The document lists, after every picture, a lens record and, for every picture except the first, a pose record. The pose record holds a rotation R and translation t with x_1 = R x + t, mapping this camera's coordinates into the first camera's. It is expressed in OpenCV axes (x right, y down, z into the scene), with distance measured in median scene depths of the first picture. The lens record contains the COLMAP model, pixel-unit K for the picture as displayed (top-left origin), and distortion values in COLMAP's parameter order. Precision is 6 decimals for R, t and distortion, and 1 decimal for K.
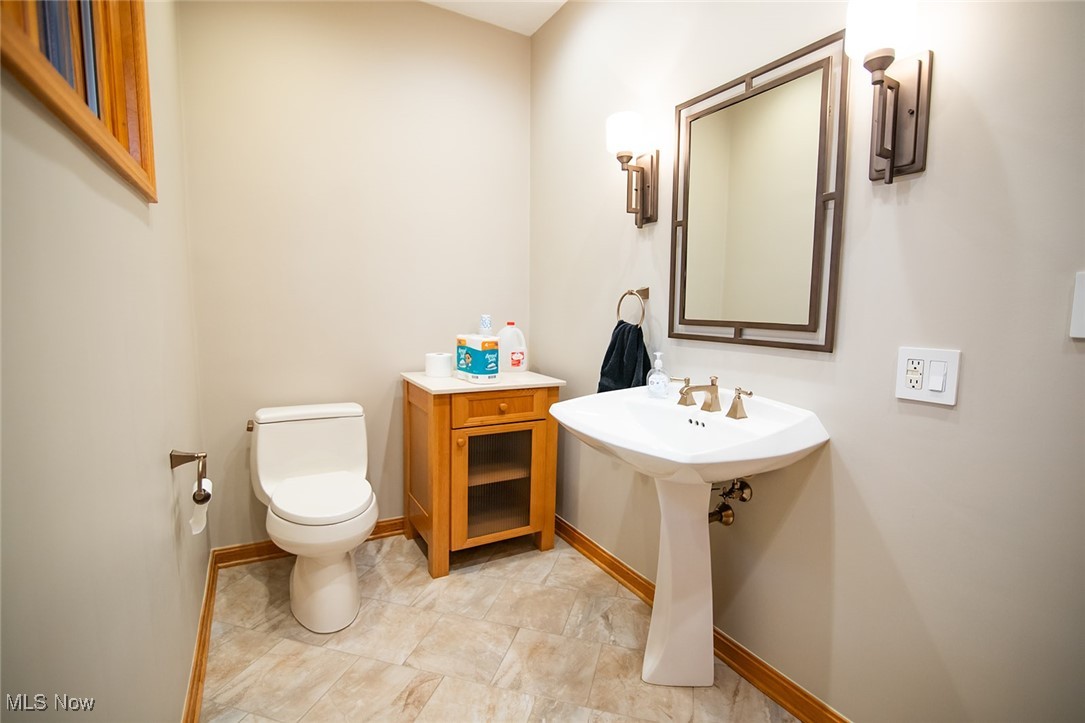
lens RADIAL K [[513.4, 0, 544.2], [0, 513.4, 361.5], [0, 0, 1]] dist [-0.019396, 0.000211]
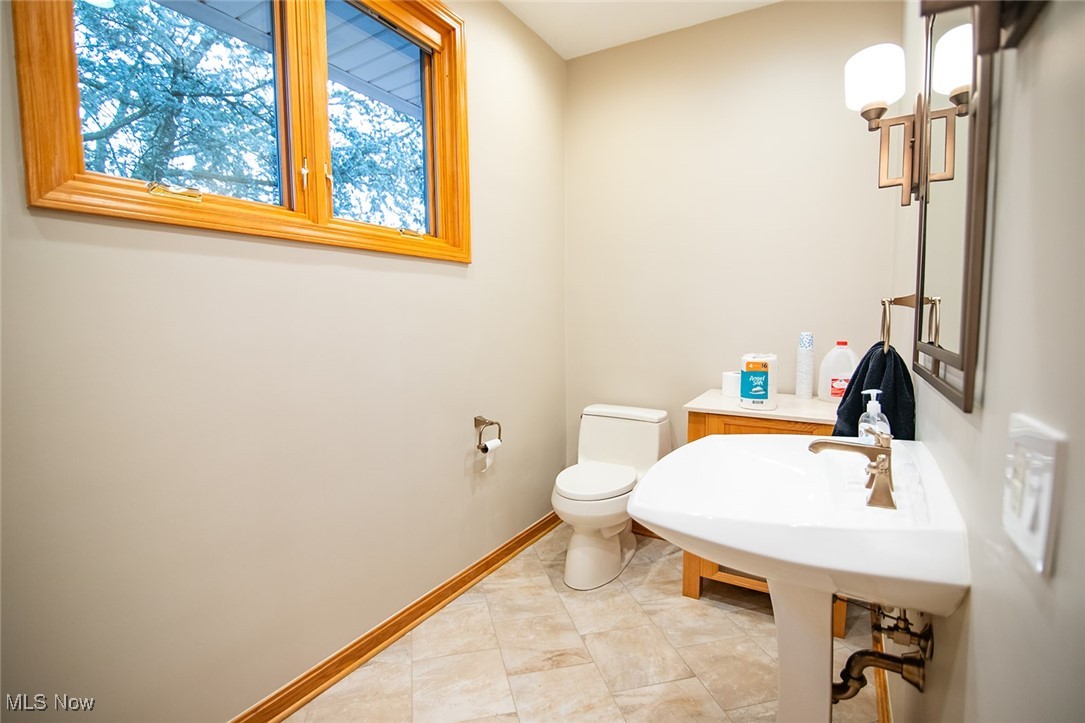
lens RADIAL K [[513.4, 0, 544.2], [0, 513.4, 361.5], [0, 0, 1]] dist [-0.019396, 0.000211]
pose [[0.484452, 0.055500, -0.873055, 0.564820], [-0.080632, 0.996570, 0.018610, -0.031069], [0.871094, 0.061380, 0.487266, 0.282420]]
